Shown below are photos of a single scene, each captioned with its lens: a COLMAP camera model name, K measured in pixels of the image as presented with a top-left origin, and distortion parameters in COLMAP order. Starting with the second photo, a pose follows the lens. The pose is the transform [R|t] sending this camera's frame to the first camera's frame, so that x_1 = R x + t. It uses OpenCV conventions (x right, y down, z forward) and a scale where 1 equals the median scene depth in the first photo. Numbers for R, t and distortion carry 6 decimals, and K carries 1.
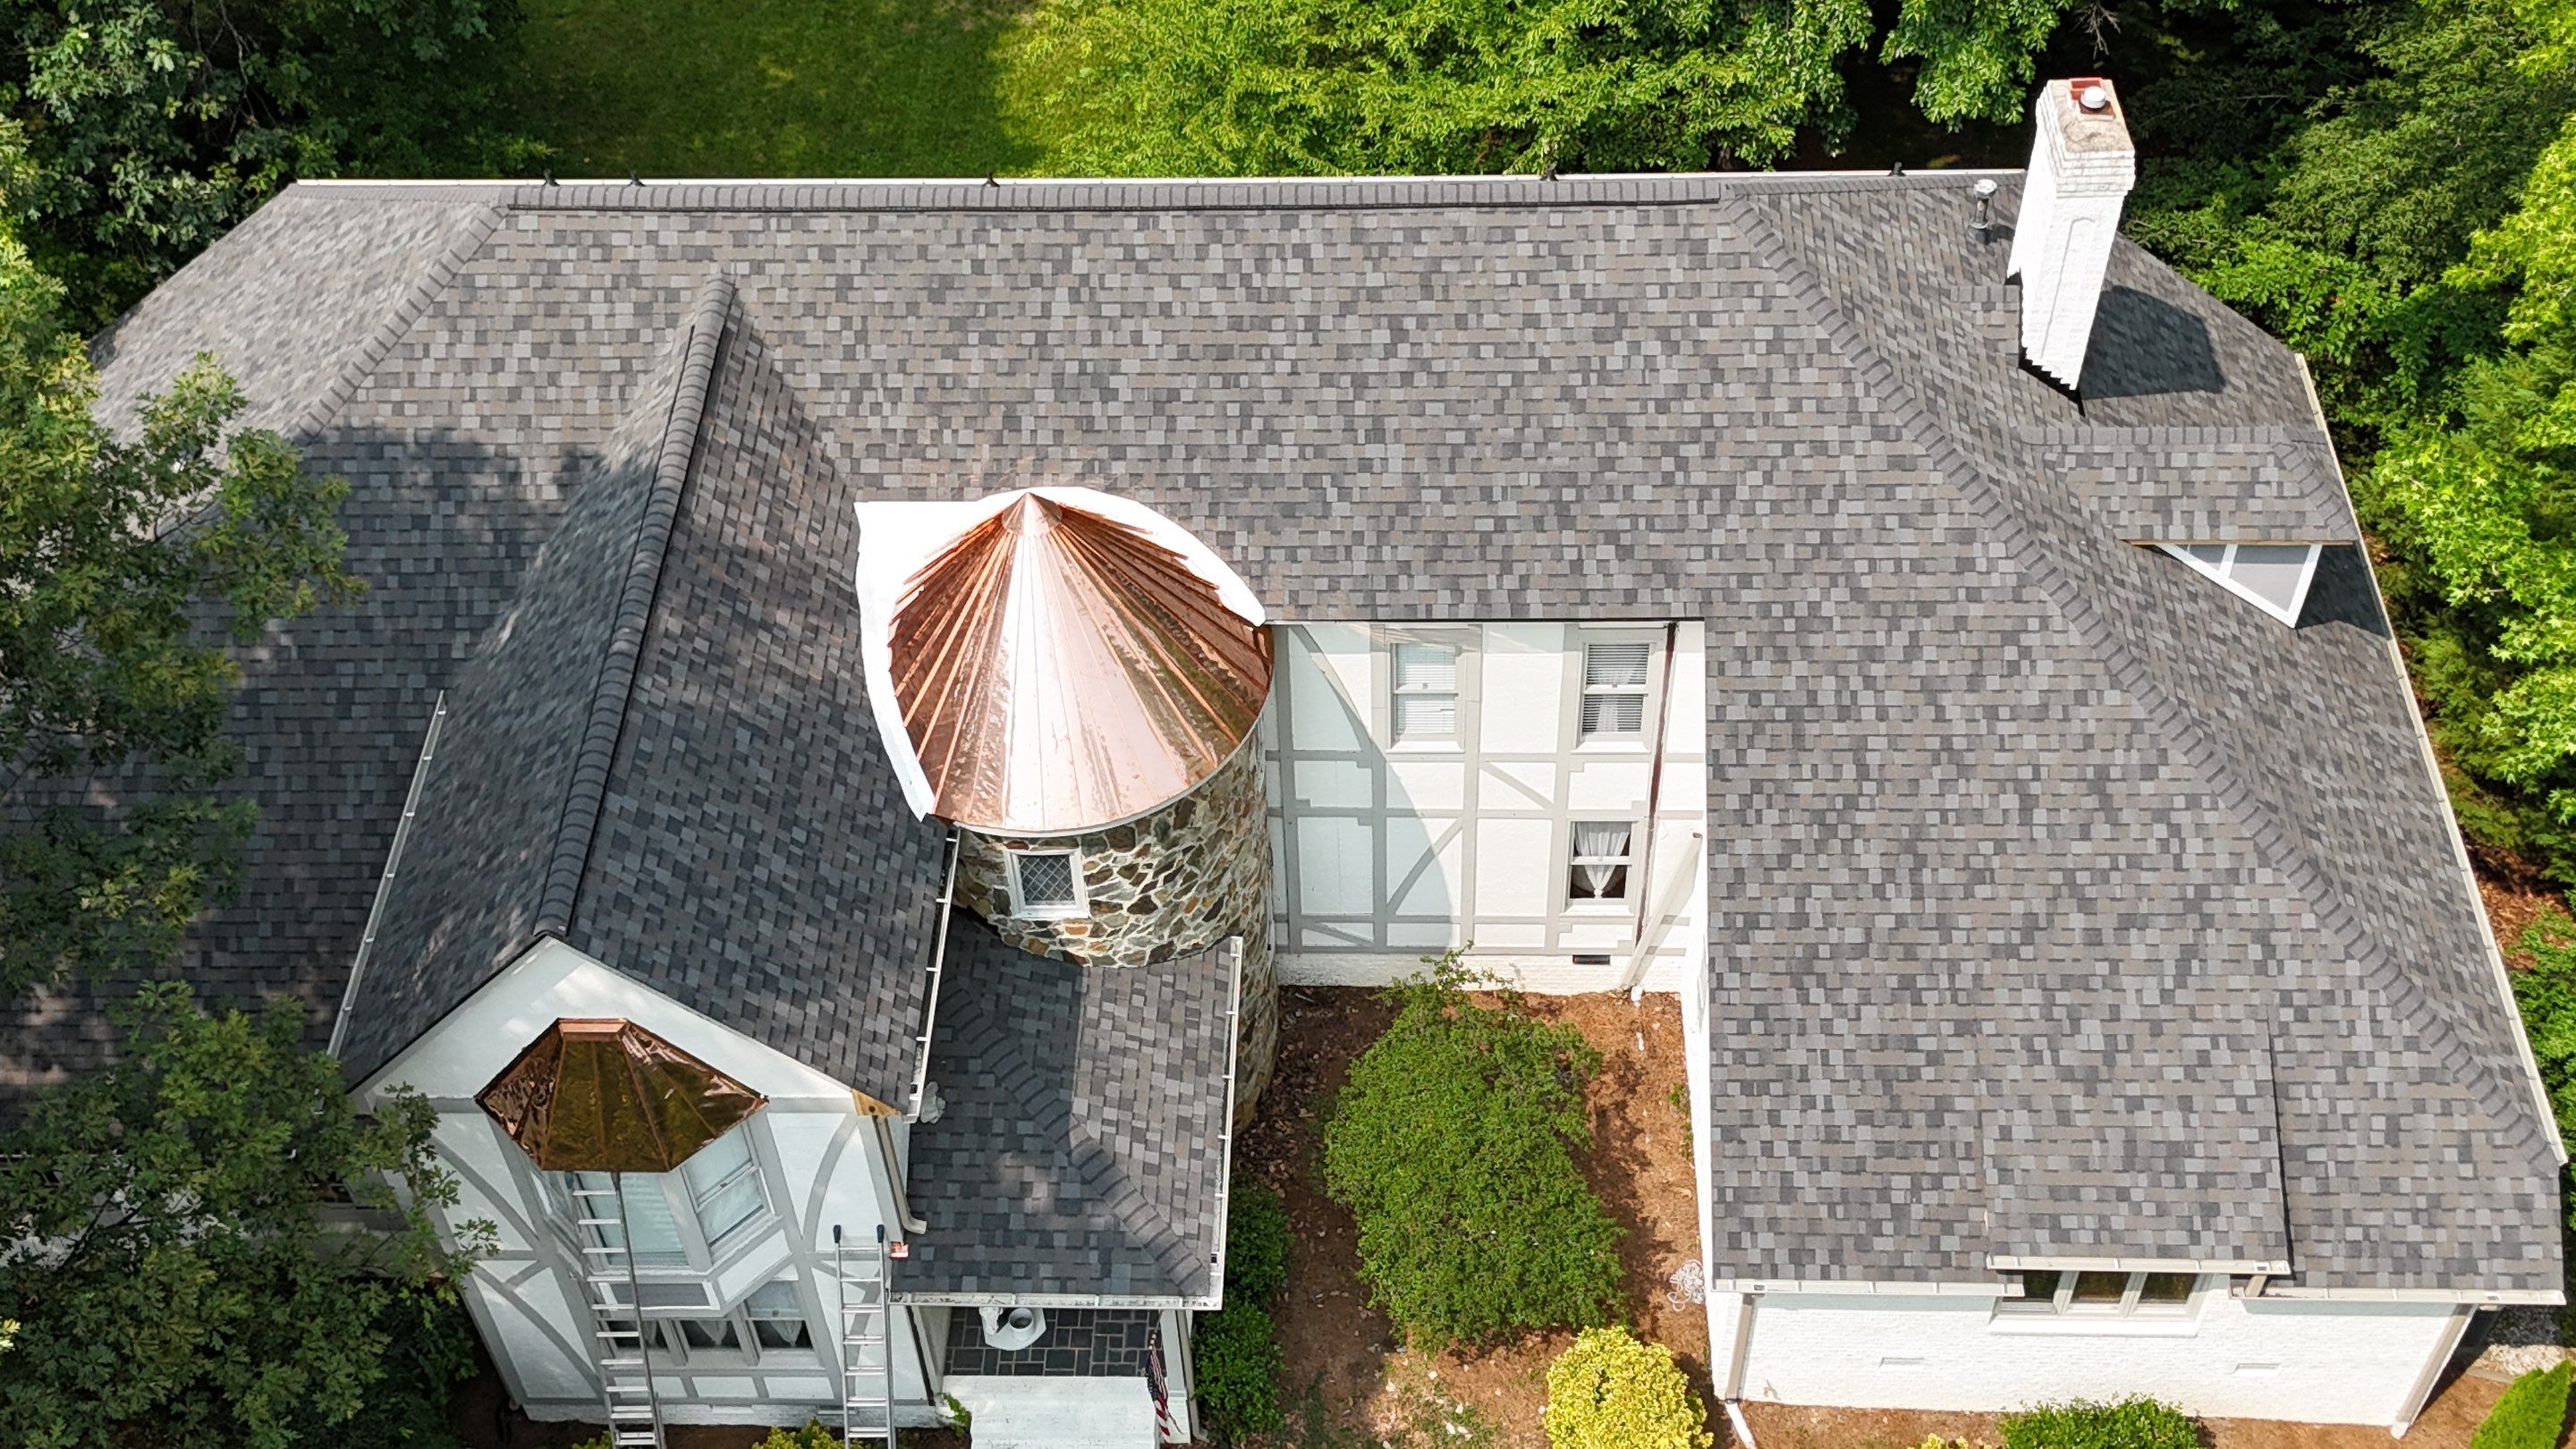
lens RADIAL K [[2798.0, 0, 1282.4], [0, 2798.0, 714.4], [0, 0, 1]] dist [0.104416, 0.000000]
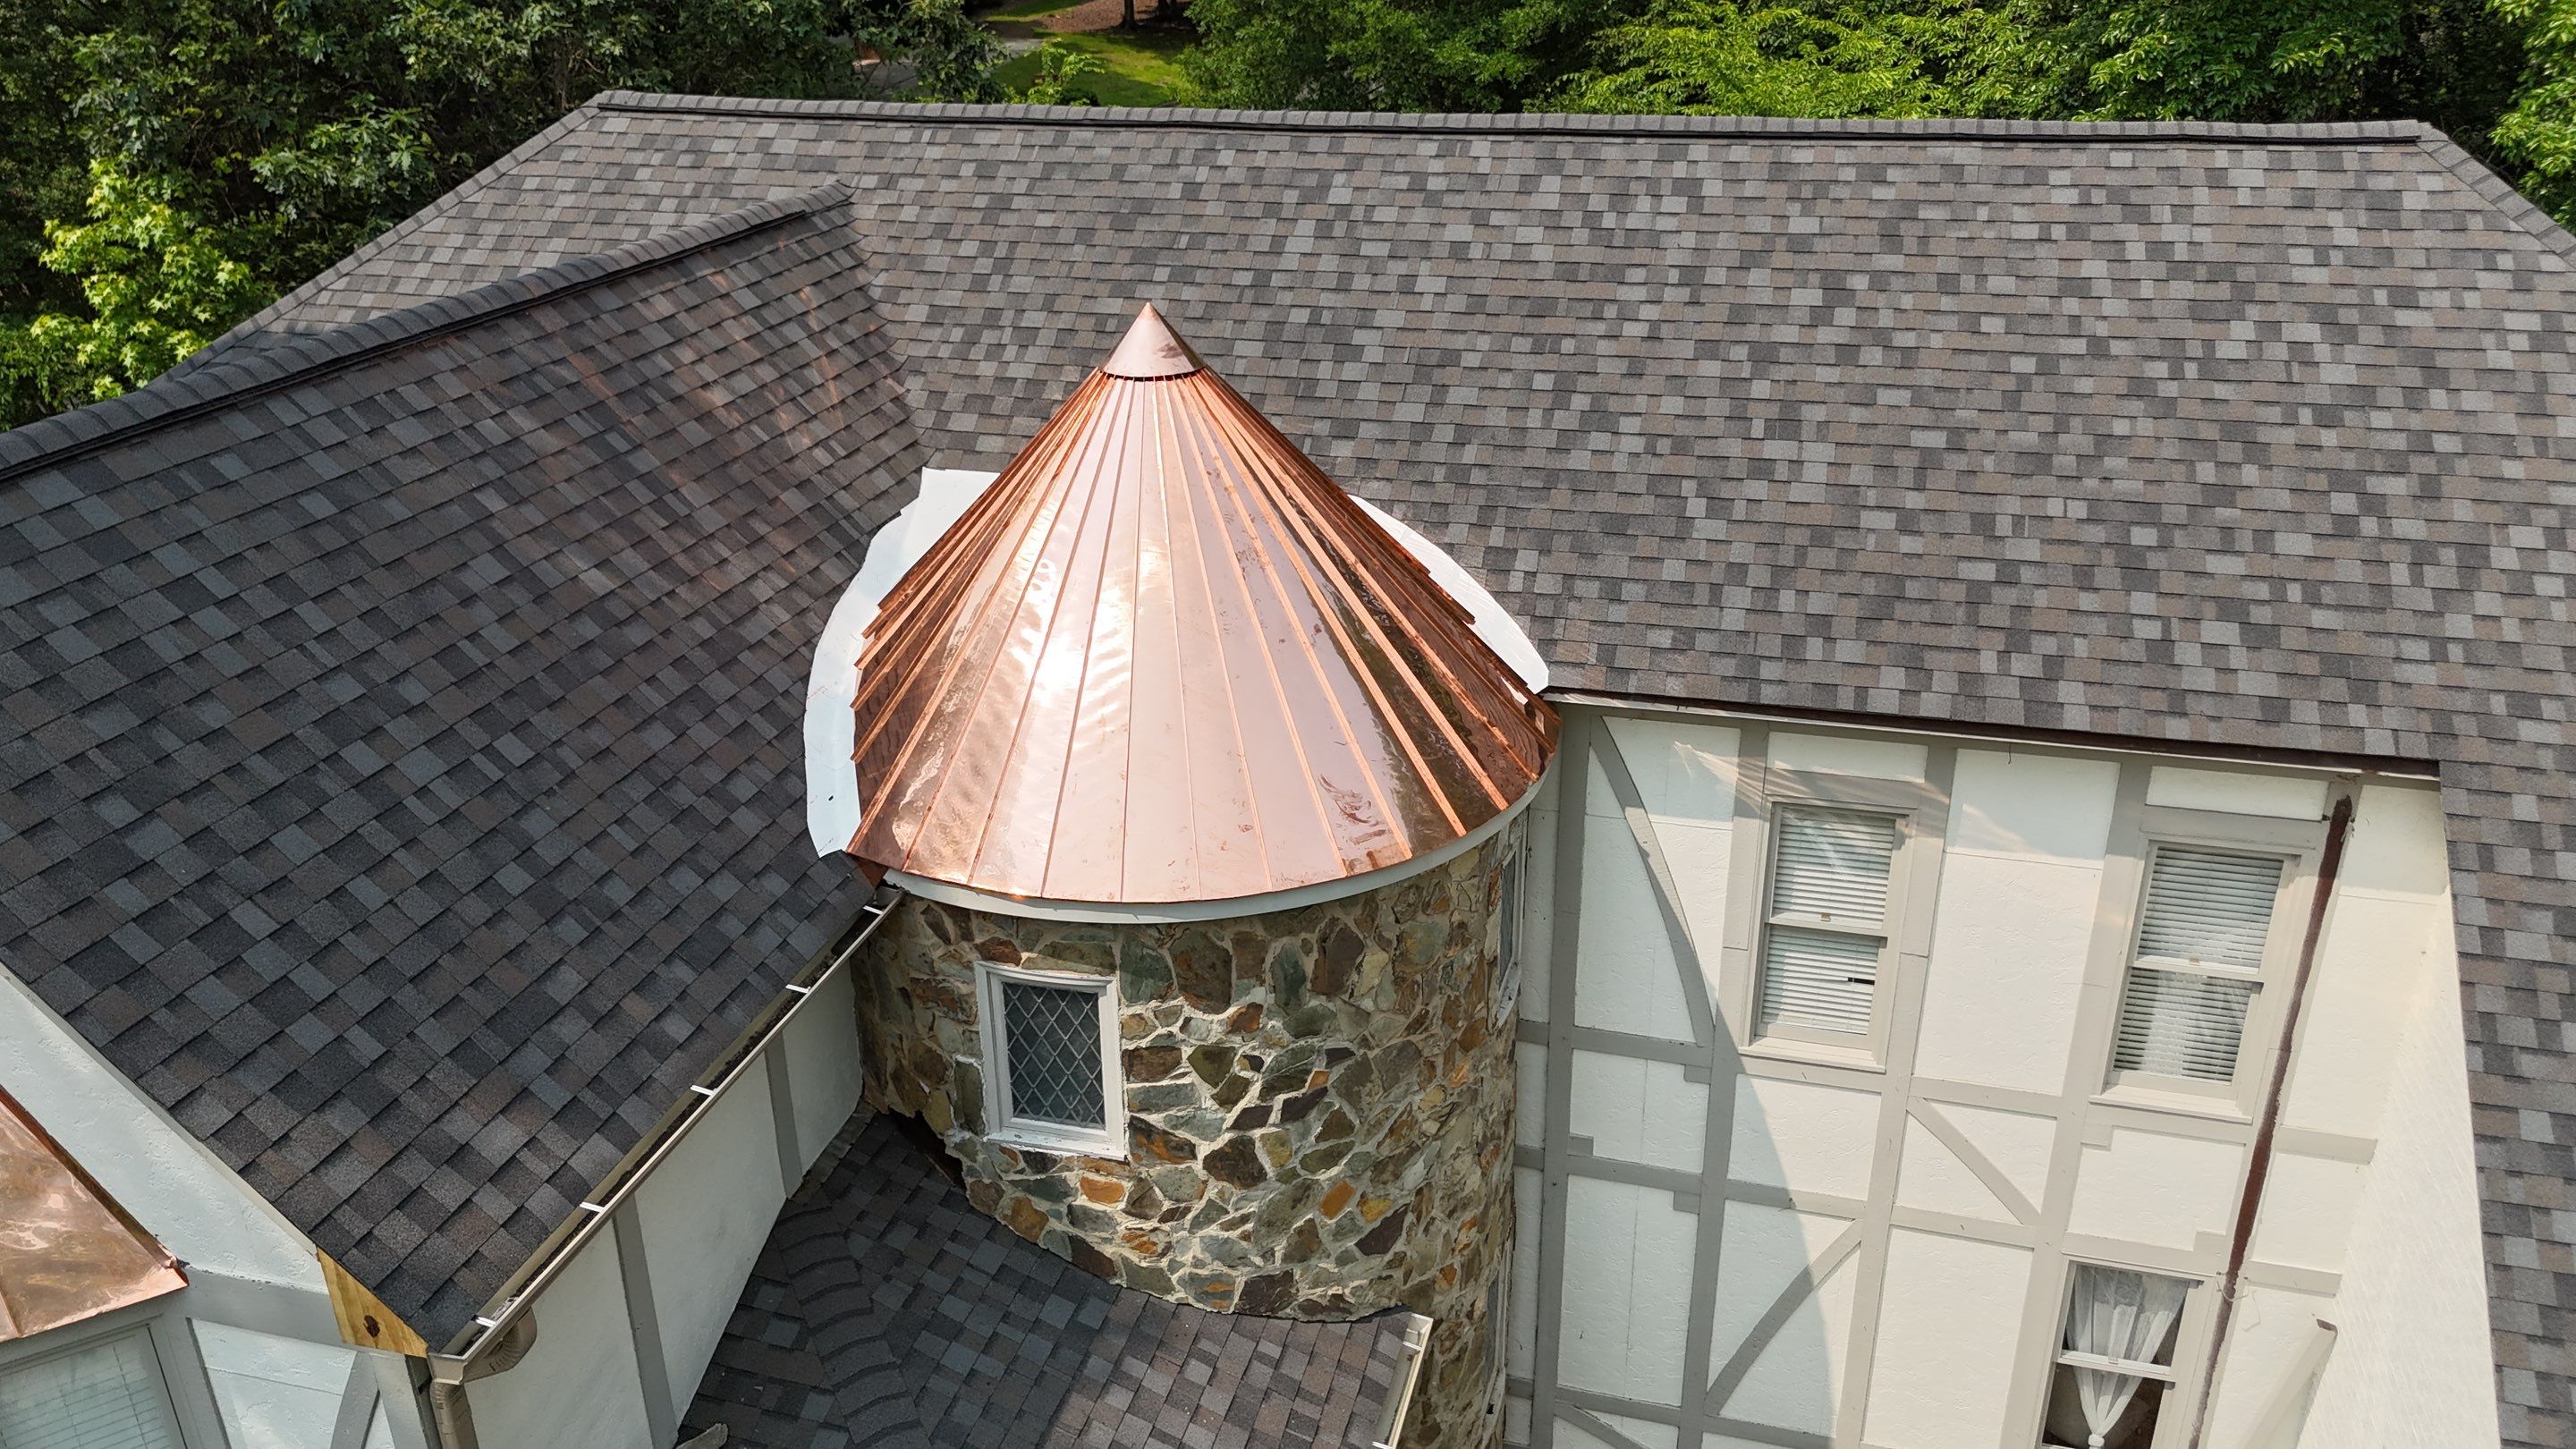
lens RADIAL K [[1905.8, 0, 1283.4], [0, 1905.8, 714.9], [0, 0, 1]] dist [0.060054, -0.056771]
pose [[0.972390, 0.111556, -0.204972, 0.020492], [-0.184936, 0.904071, -0.385298, 0.126735], [0.142327, 0.412566, 0.899740, 0.653707]]
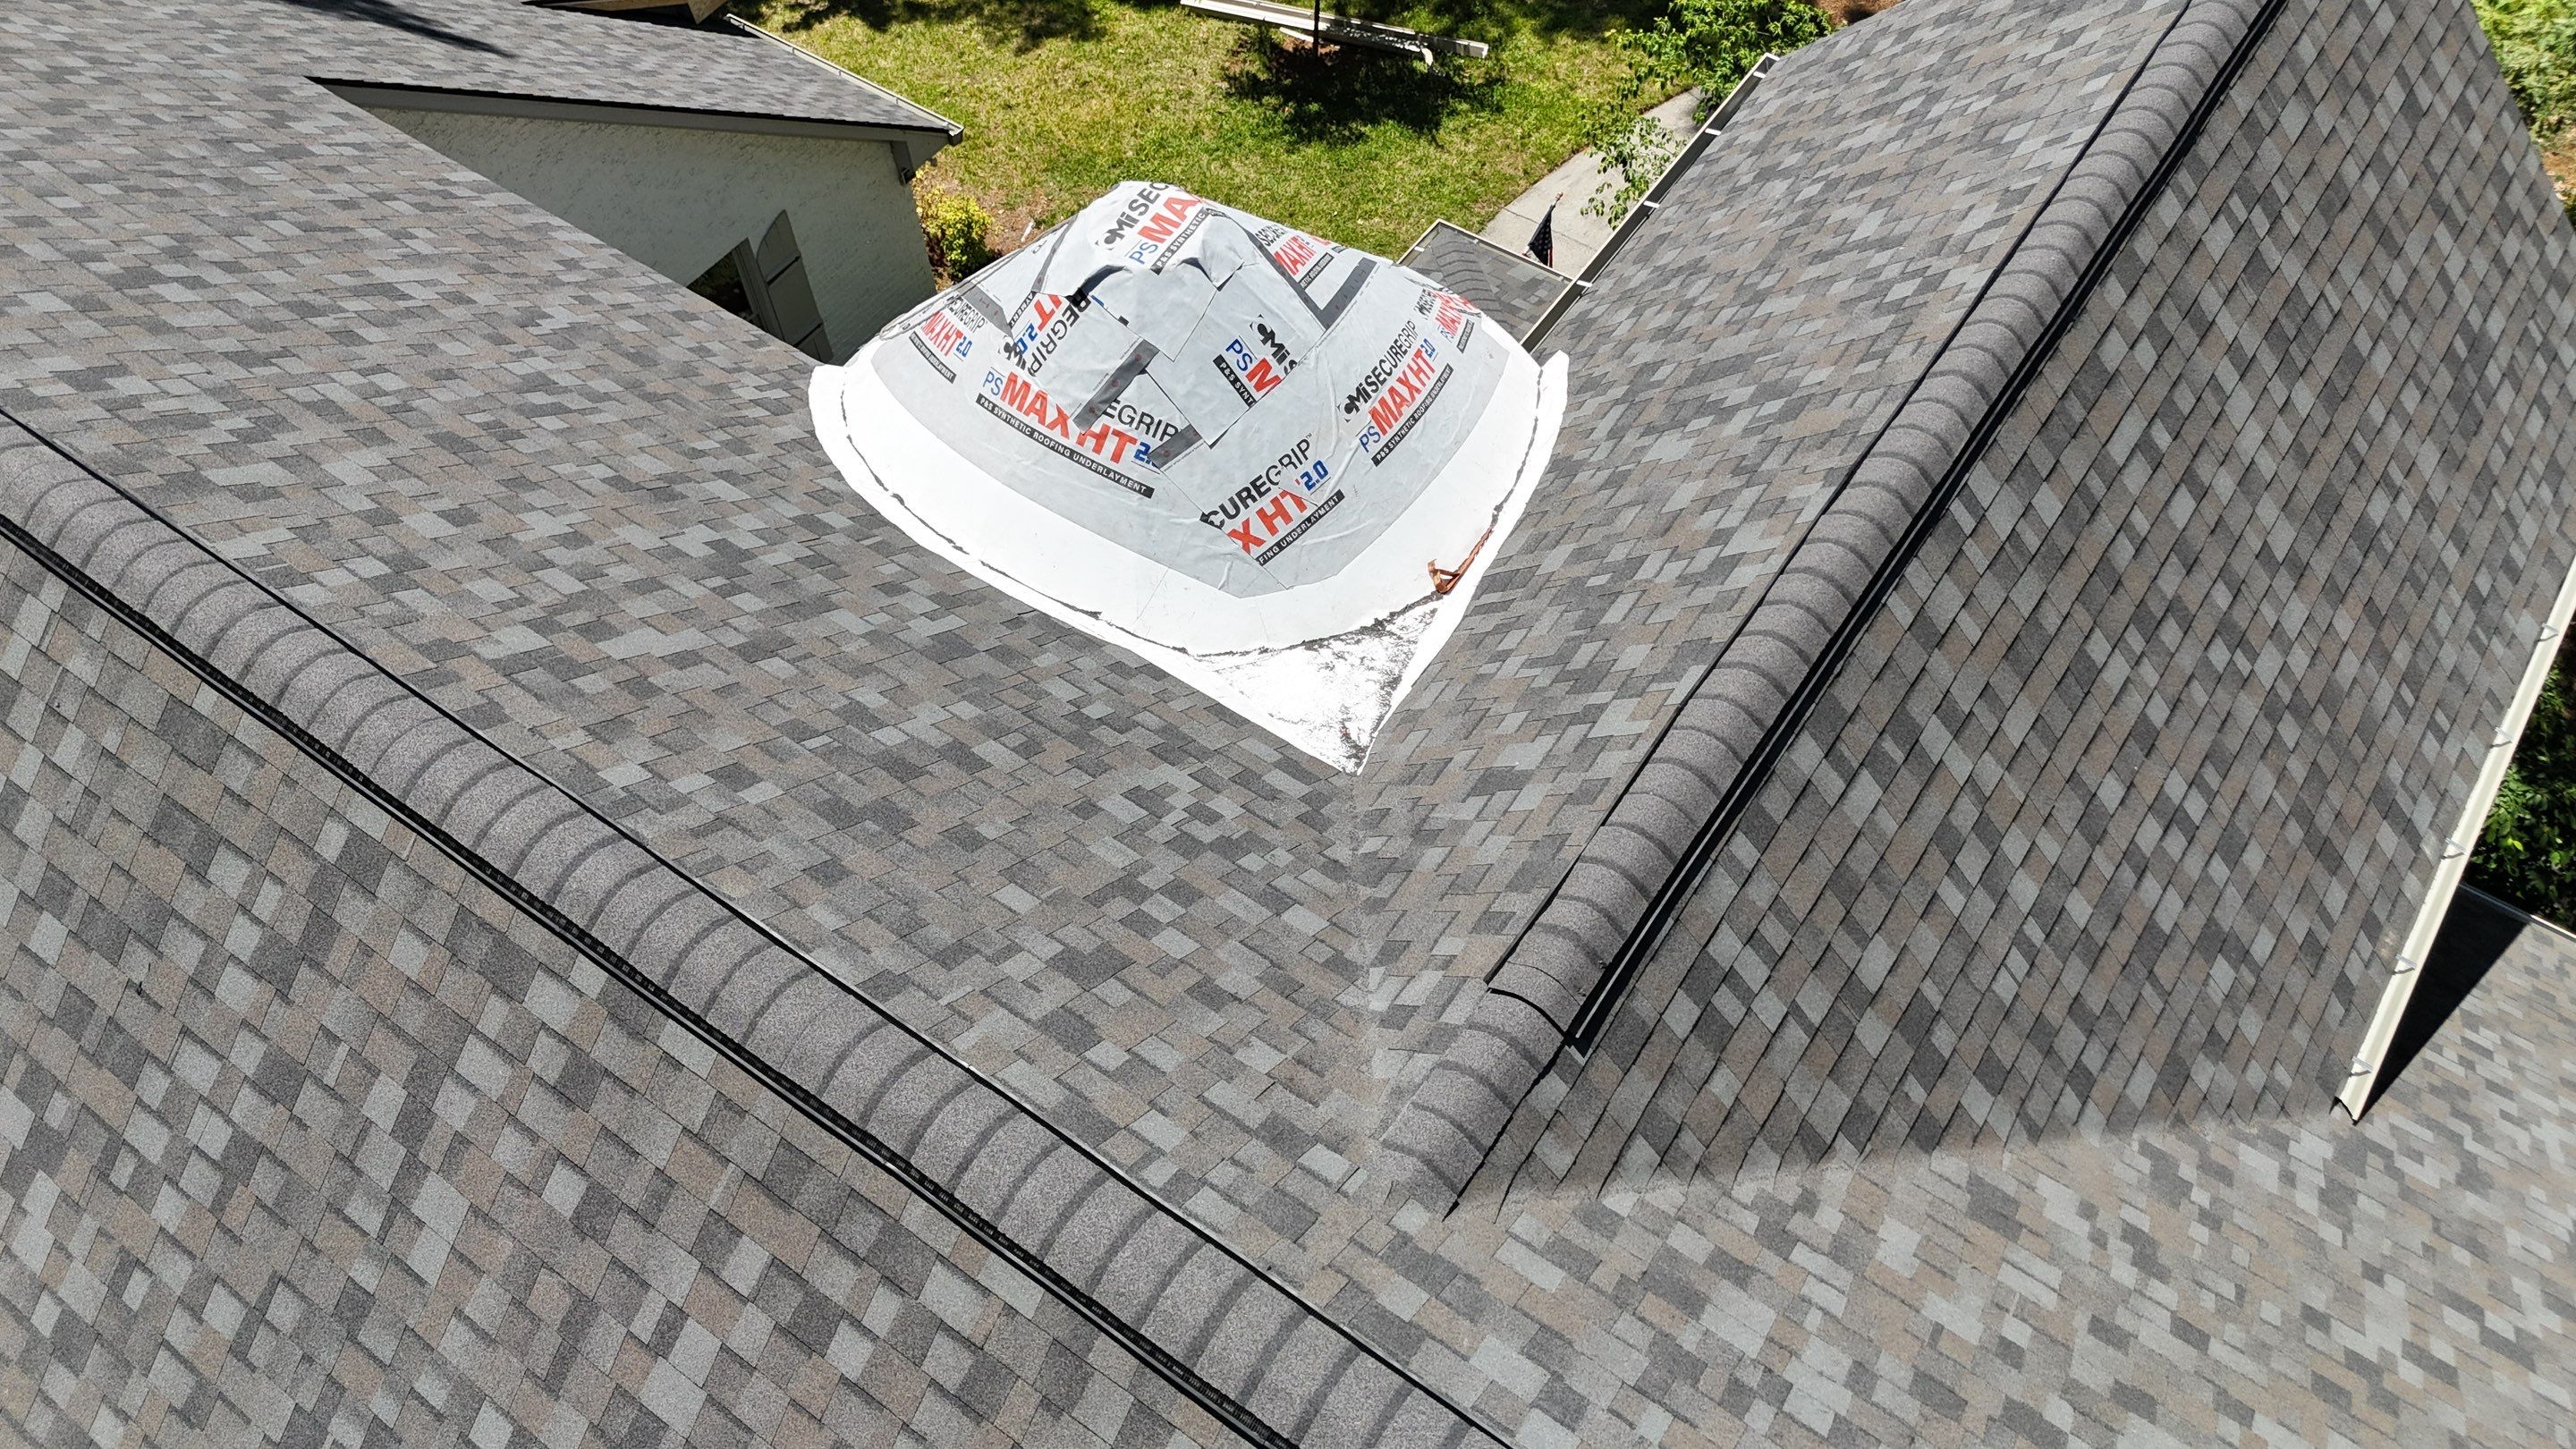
lens RADIAL K [[1905.8, 0, 1295.0], [0, 1905.8, 713.0], [0, 0, 1]] dist [0.060054, -0.056771]
pose [[-0.833968, -0.425532, 0.351311, -0.242526], [0.442337, -0.134909, 0.886644, -0.333523], [-0.329901, 0.894831, 0.300738, 0.916829]]
